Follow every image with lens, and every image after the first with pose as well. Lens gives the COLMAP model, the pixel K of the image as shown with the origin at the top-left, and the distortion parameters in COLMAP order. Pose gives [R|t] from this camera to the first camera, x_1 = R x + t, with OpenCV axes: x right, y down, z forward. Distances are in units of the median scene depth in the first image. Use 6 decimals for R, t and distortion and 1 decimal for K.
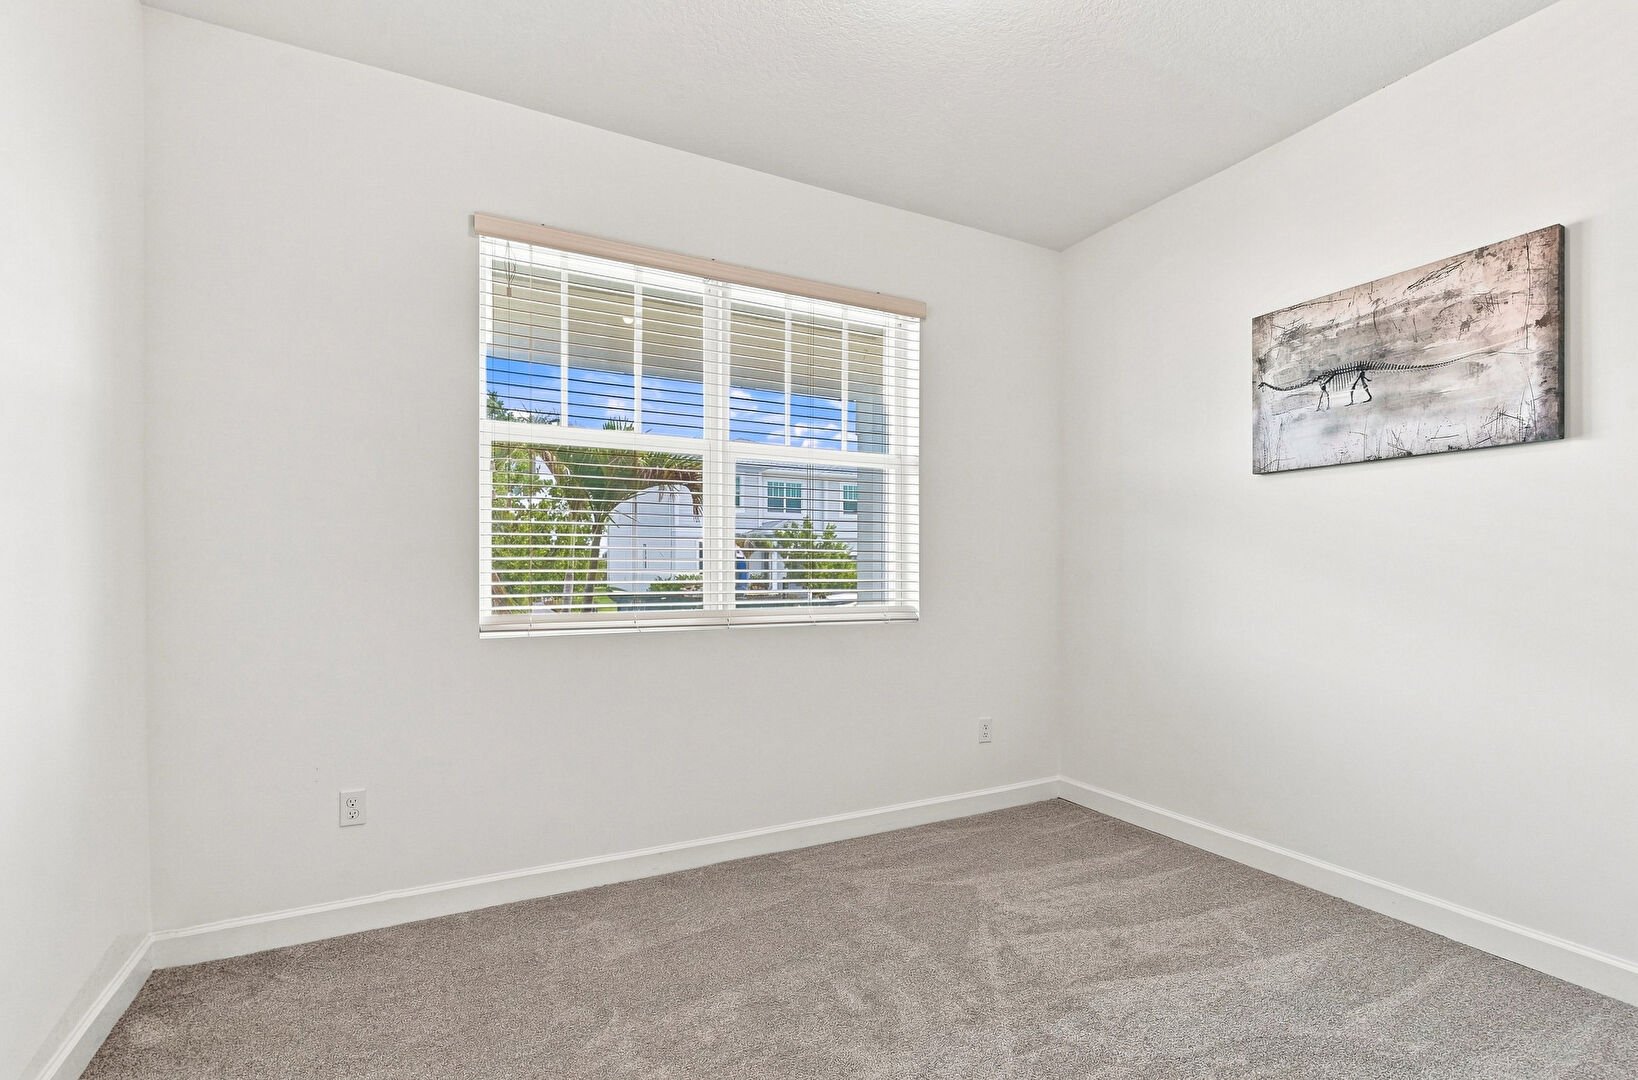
lens RADIAL K [[747.3, 0, 817.0], [0, 747.3, 563.2], [0, 0, 1]] dist [-0.030042, 0.000189]
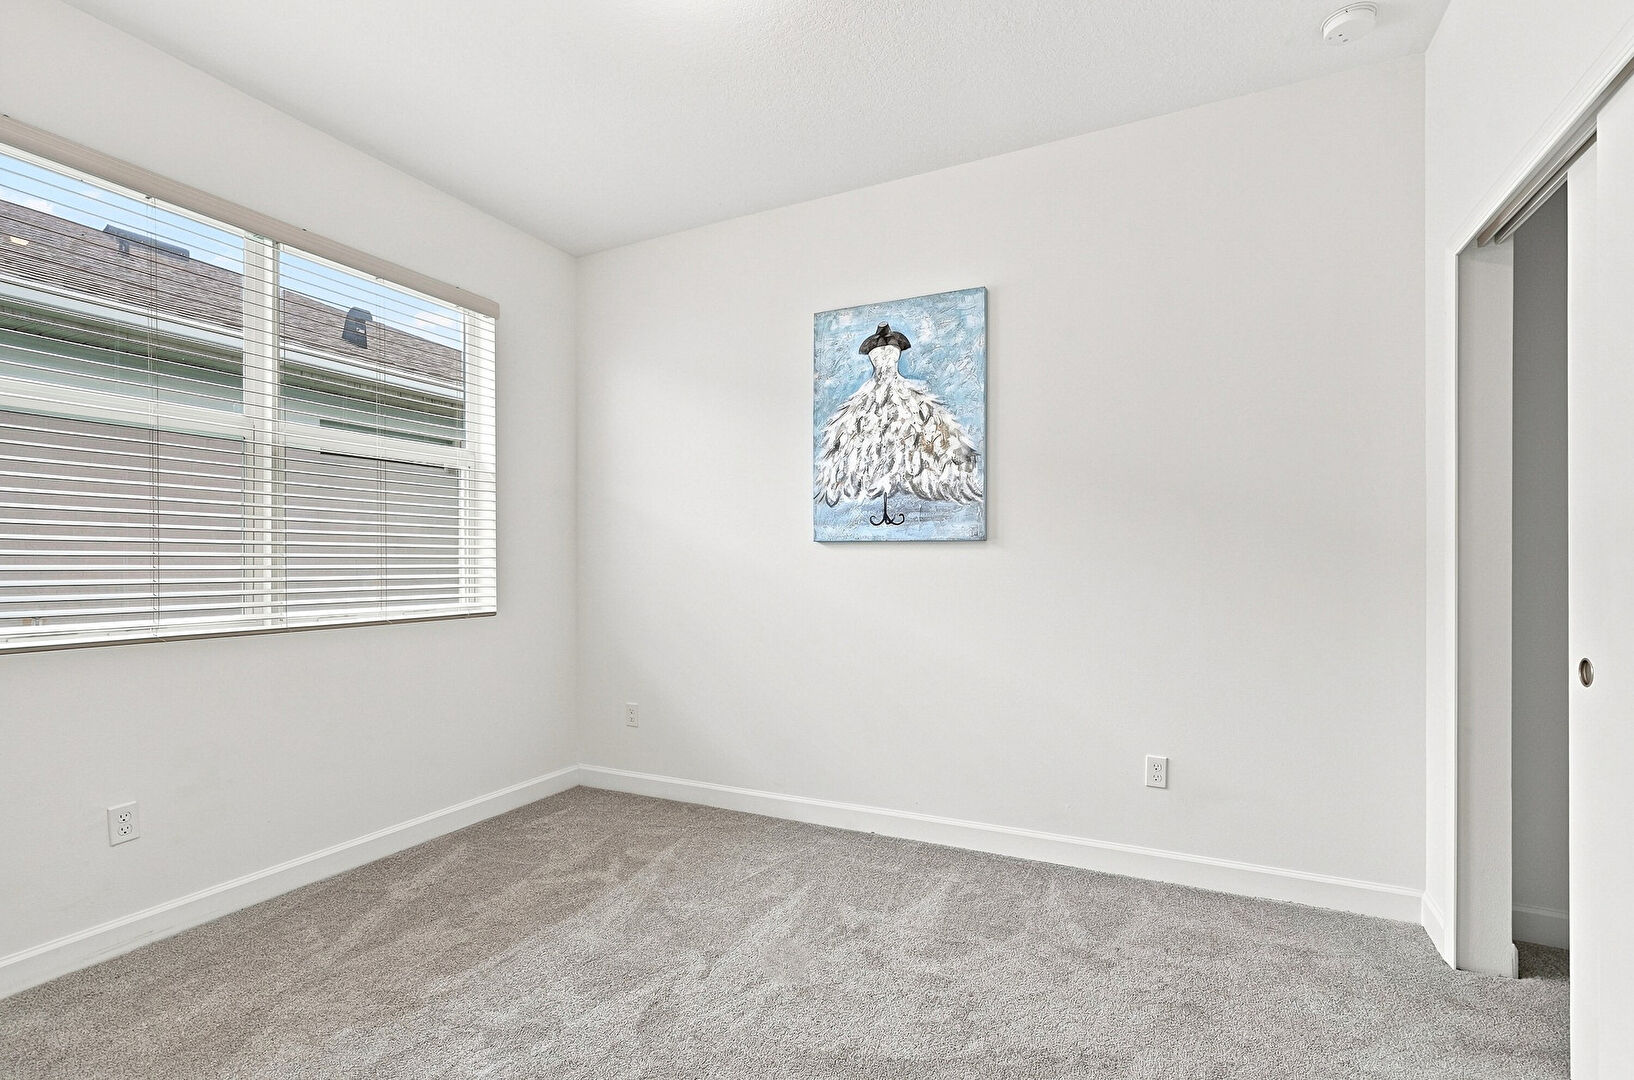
lens RADIAL K [[745.5, 0, 815.0], [0, 745.5, 563.2], [0, 0, 1]] dist [-0.030042, 0.000189]
pose [[0.794025, -0.003380, 0.607876, -0.127133], [0.000079, 0.999985, 0.005457, -0.000882], [-0.607885, -0.004285, 0.794013, -0.068297]]
